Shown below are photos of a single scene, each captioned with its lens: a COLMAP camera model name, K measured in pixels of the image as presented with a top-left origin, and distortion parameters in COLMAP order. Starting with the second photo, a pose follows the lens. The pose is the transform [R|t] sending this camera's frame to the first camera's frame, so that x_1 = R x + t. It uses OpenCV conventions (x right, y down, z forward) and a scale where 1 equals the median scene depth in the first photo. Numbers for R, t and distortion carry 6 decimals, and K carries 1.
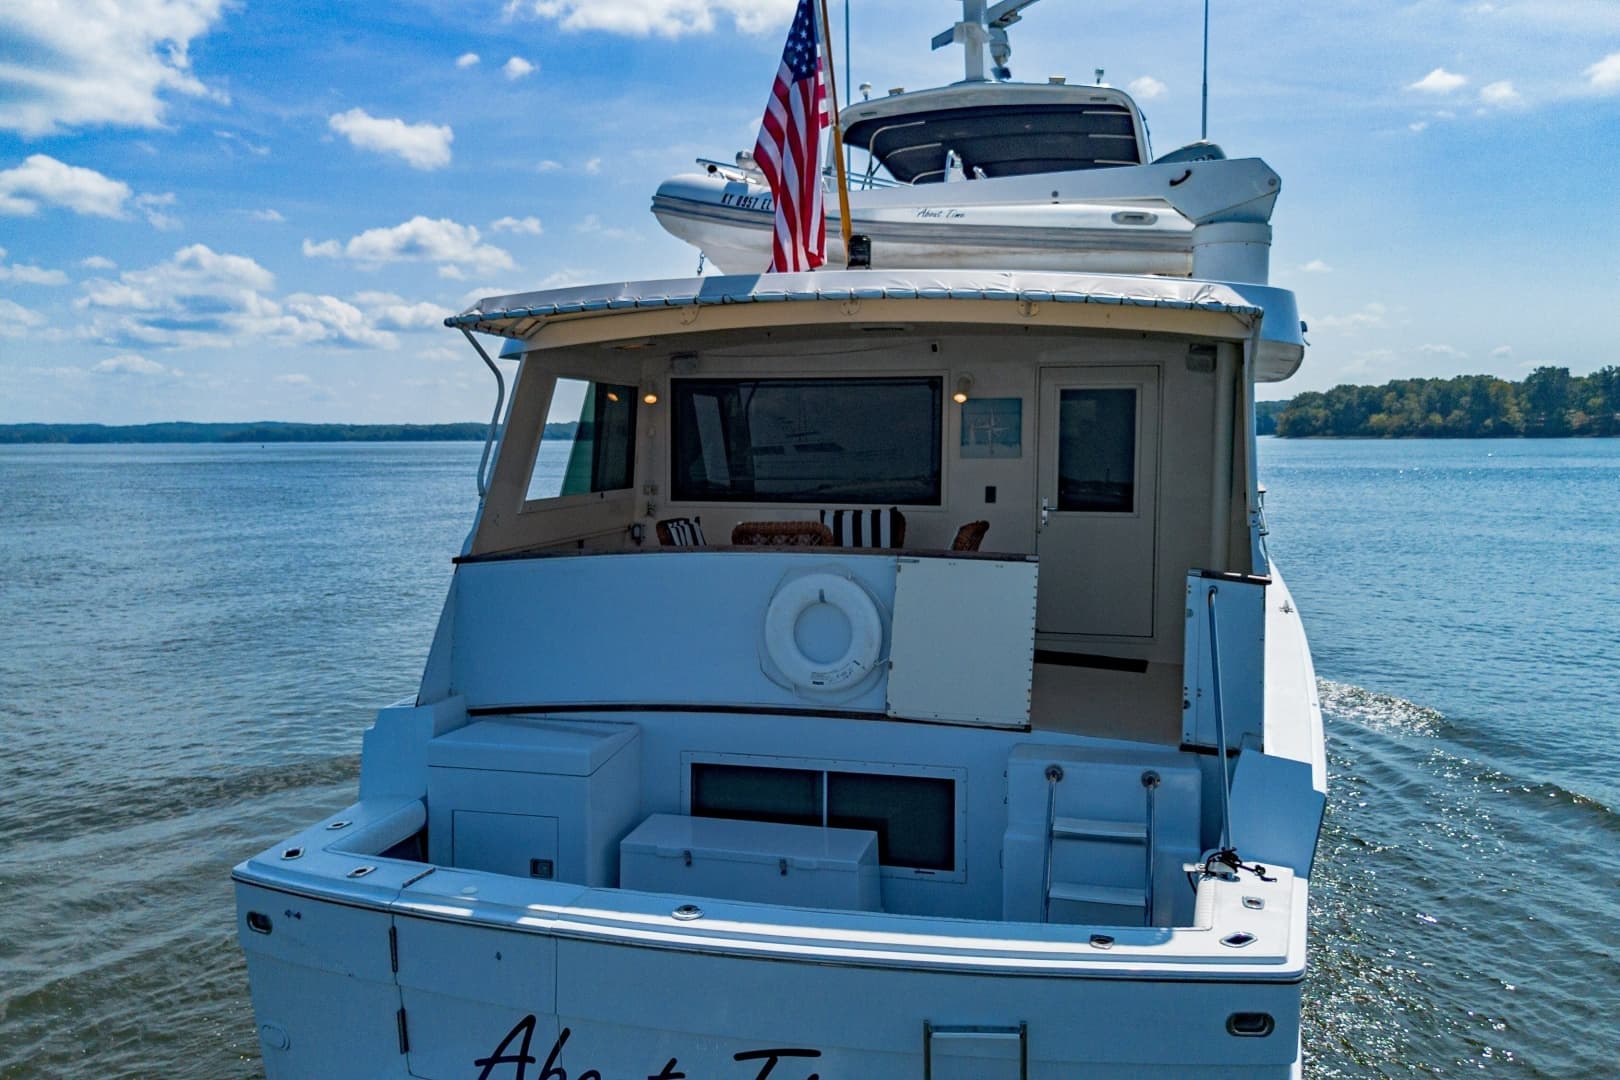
lens RADIAL K [[1368.5, 0, 788.1], [0, 1368.5, 548.1], [0, 0, 1]] dist [0.001363, -0.000258]
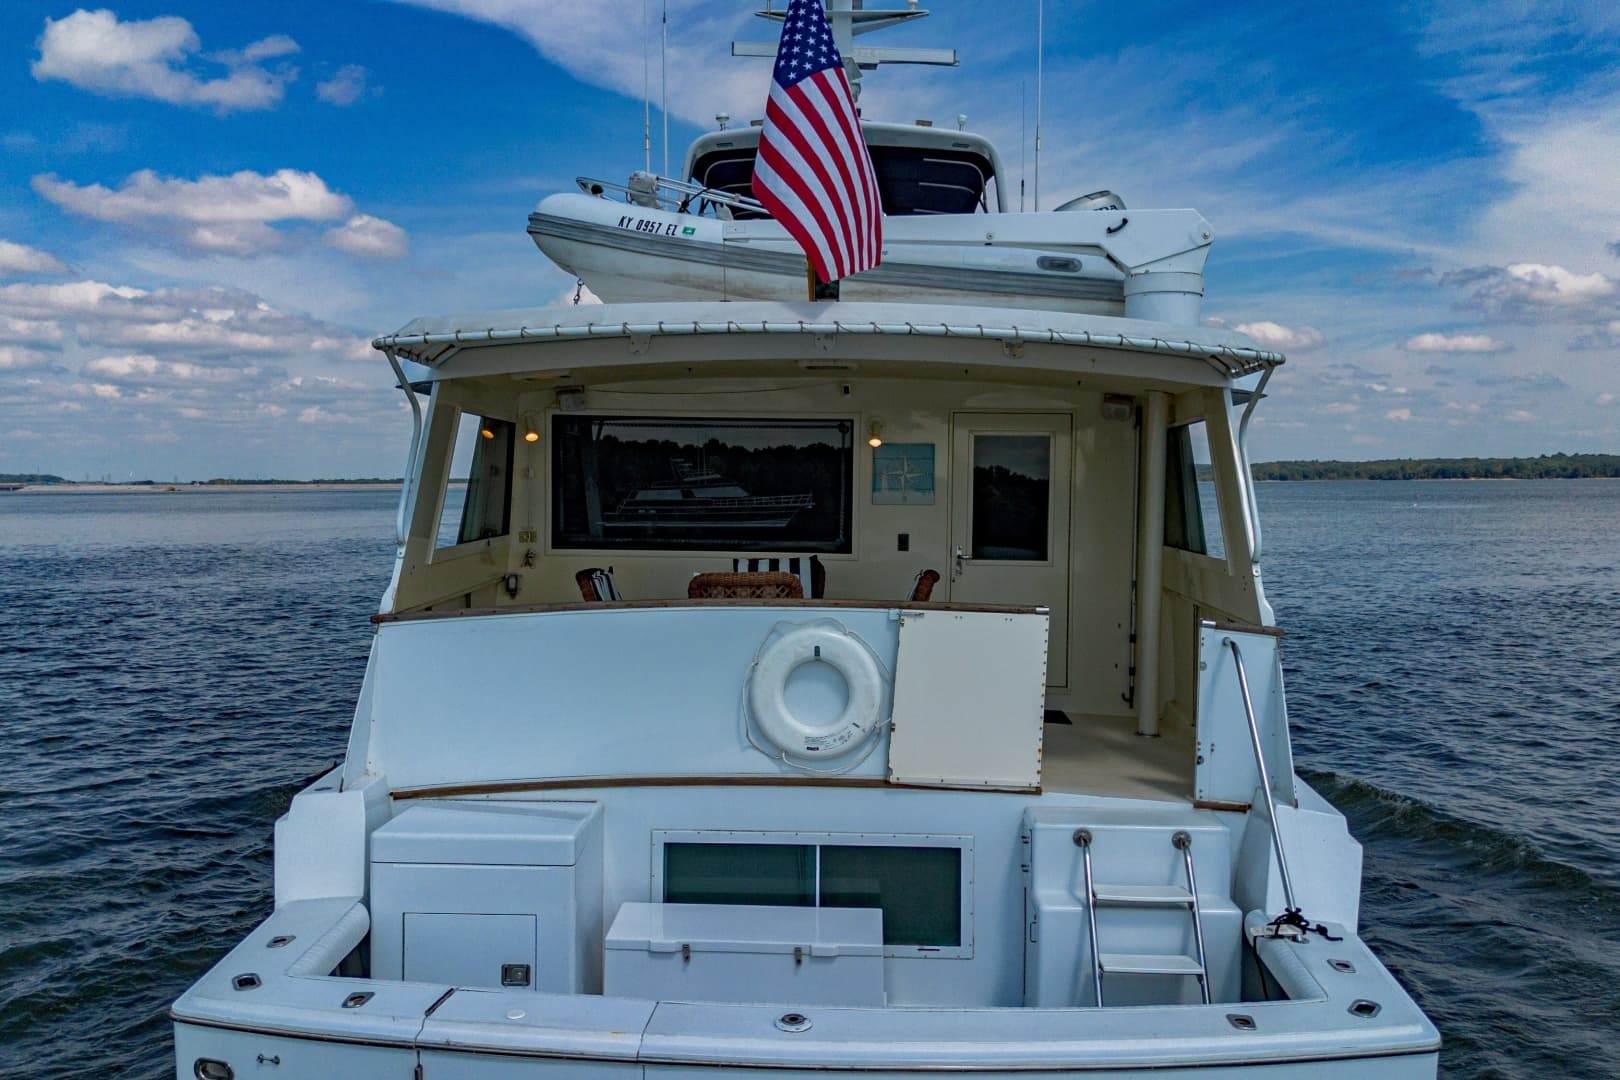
lens RADIAL K [[1396.7, 0, 810.0], [0, 1396.7, 540.0], [0, 0, 1]] dist [0.014522, 0.002979]
pose [[0.972516, 0.002864, 0.232817, -0.181534], [0.006356, 0.999225, -0.038844, -0.004475], [-0.232748, 0.039257, 0.971744, 0.078089]]
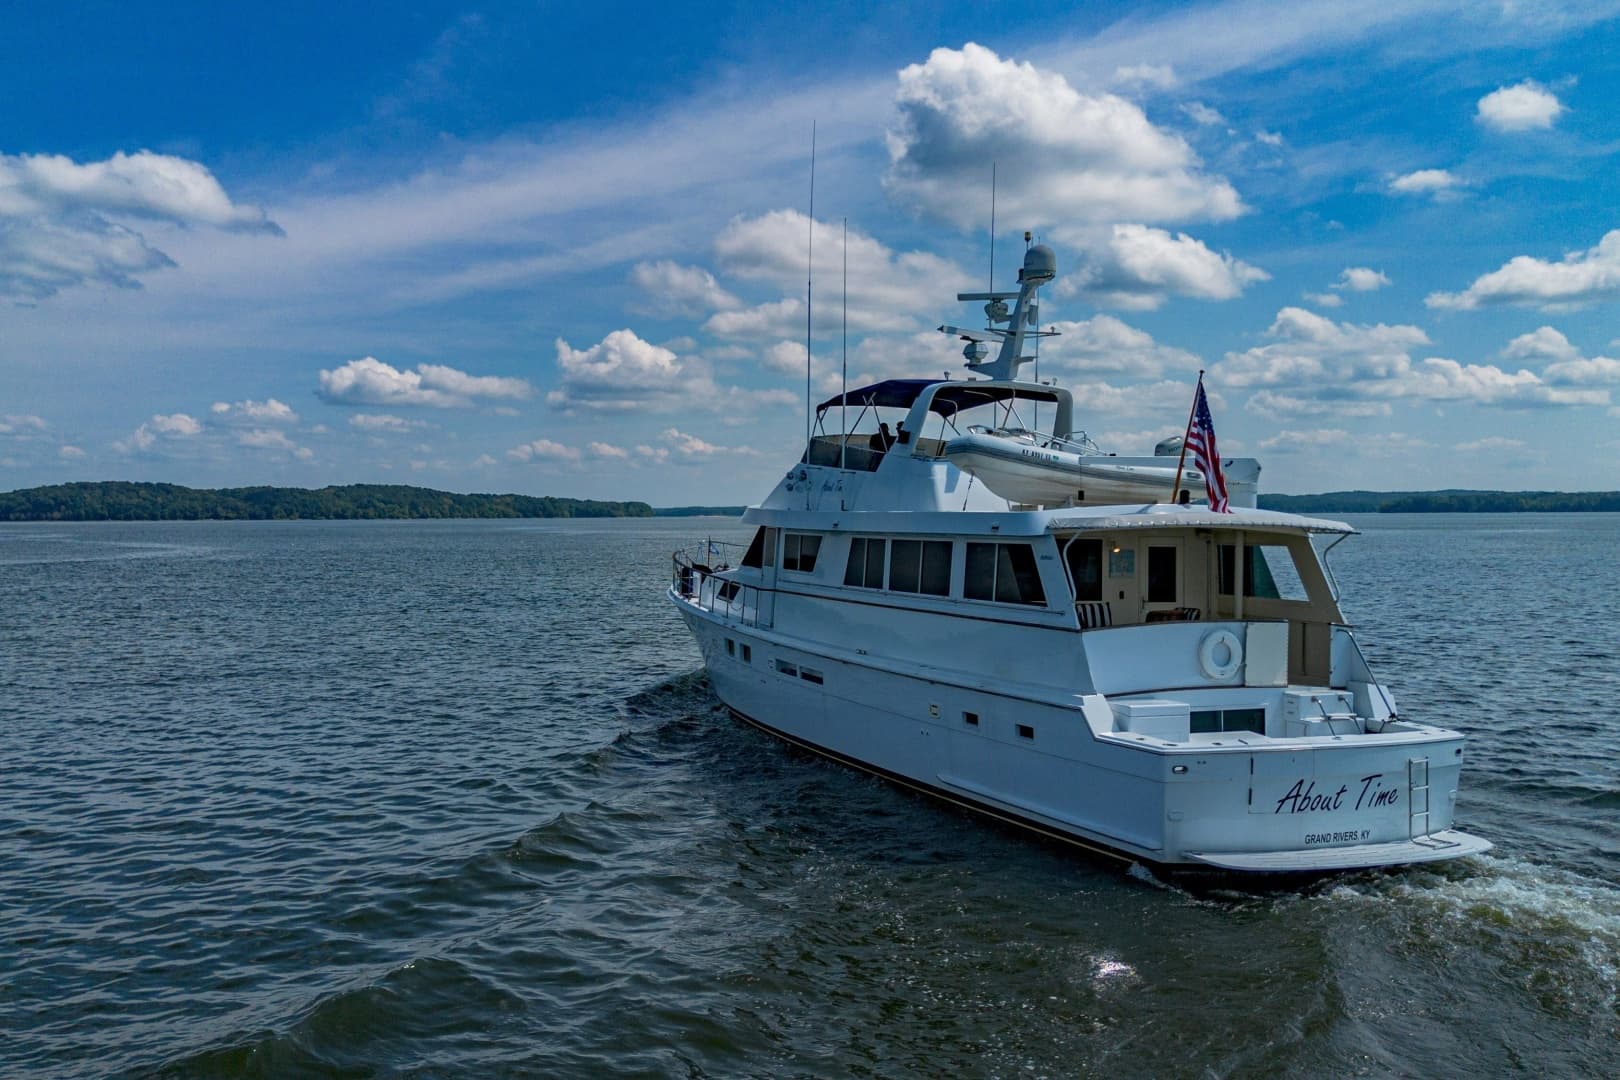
lens RADIAL K [[1368.5, 0, 788.1], [0, 1368.5, 548.1], [0, 0, 1]] dist [0.001363, -0.000258]
pose [[0.818053, -0.000704, 0.575143, -1.856958], [0.036175, 0.998082, -0.050231, -0.030385], [-0.574005, 0.061898, 0.816509, -0.530299]]
